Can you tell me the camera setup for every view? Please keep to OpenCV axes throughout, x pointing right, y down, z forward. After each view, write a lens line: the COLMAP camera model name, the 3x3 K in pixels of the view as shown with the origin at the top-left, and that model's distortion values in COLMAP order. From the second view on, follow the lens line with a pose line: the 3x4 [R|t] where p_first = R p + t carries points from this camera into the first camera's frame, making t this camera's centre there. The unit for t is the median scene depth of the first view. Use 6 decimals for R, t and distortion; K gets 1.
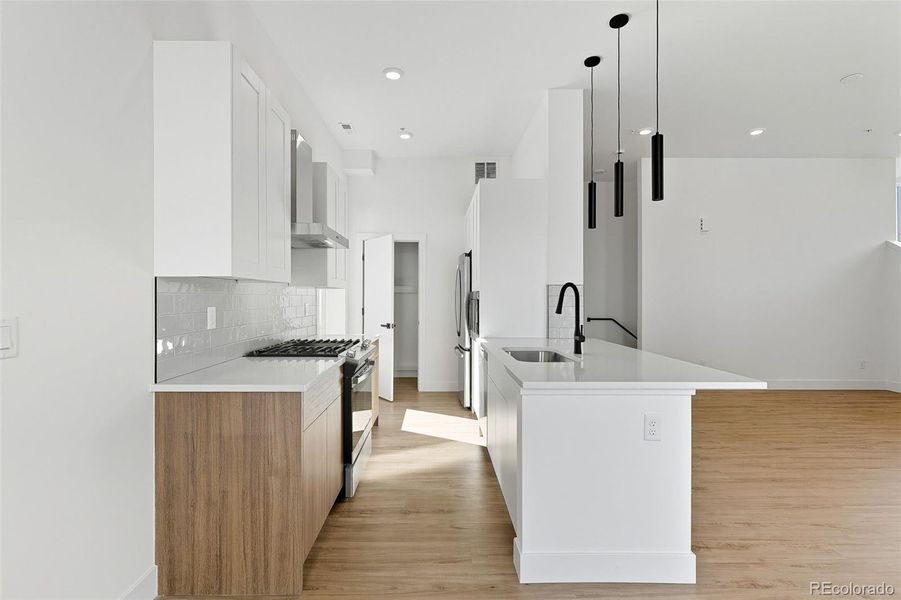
lens RADIAL K [[409.5, 0, 439.8], [0, 409.5, 296.5], [0, 0, 1]] dist [-0.001325, 0.000050]
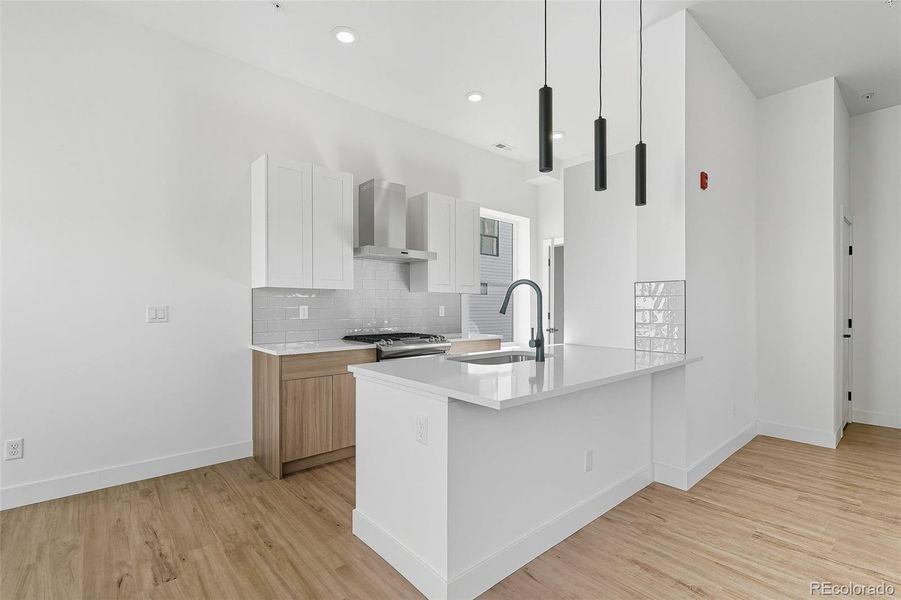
lens RADIAL K [[413.6, 0, 453.0], [0, 413.6, 307.1], [0, 0, 1]] dist [0.000935, 0.000313]
pose [[0.656265, 0.002184, -0.754527, 0.865611], [0.002303, 0.999985, 0.004897, 0.020284], [0.754527, -0.004951, 0.656250, 0.281734]]
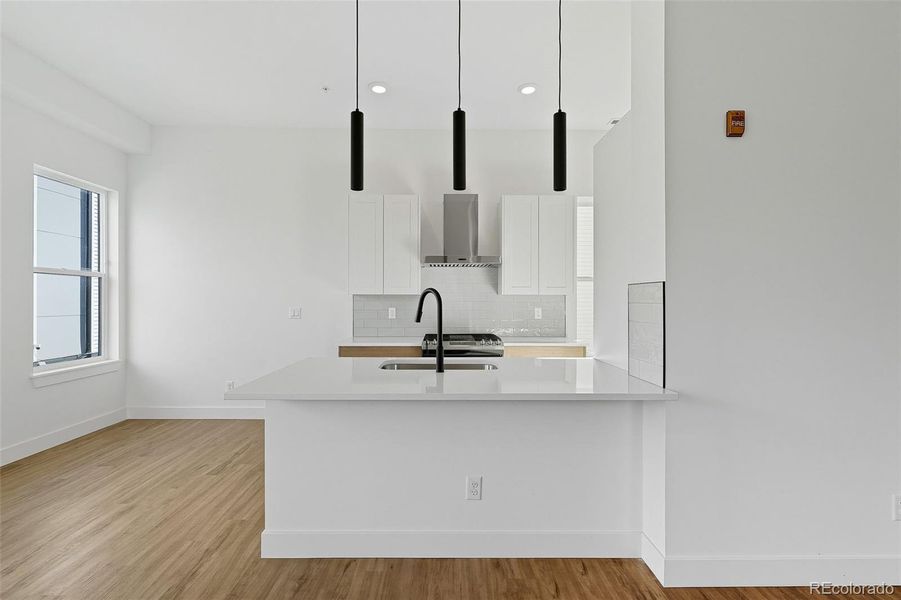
lens RADIAL K [[404.0, 0, 443.8], [0, 404.0, 301.4], [0, 0, 1]] dist [0.016849, 0.000142]
pose [[-0.002115, 0.002282, -0.999995, 1.160163], [0.001602, 0.999996, 0.002278, -0.007431], [0.999996, -0.001597, -0.002118, 0.996245]]
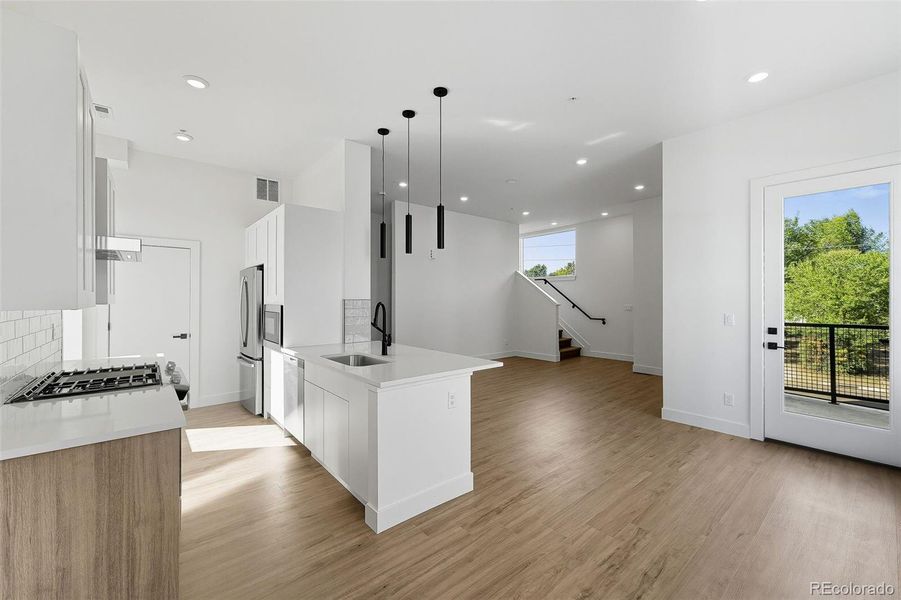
lens RADIAL K [[365.1, 0, 448.6], [0, 365.1, 295.2], [0, 0, 1]] dist [-0.000042, 0.000225]
pose [[0.770381, 0.003241, 0.637576, -0.255857], [0.000228, 0.999986, -0.005359, -0.048156], [-0.637584, 0.004274, 0.770369, -0.046590]]
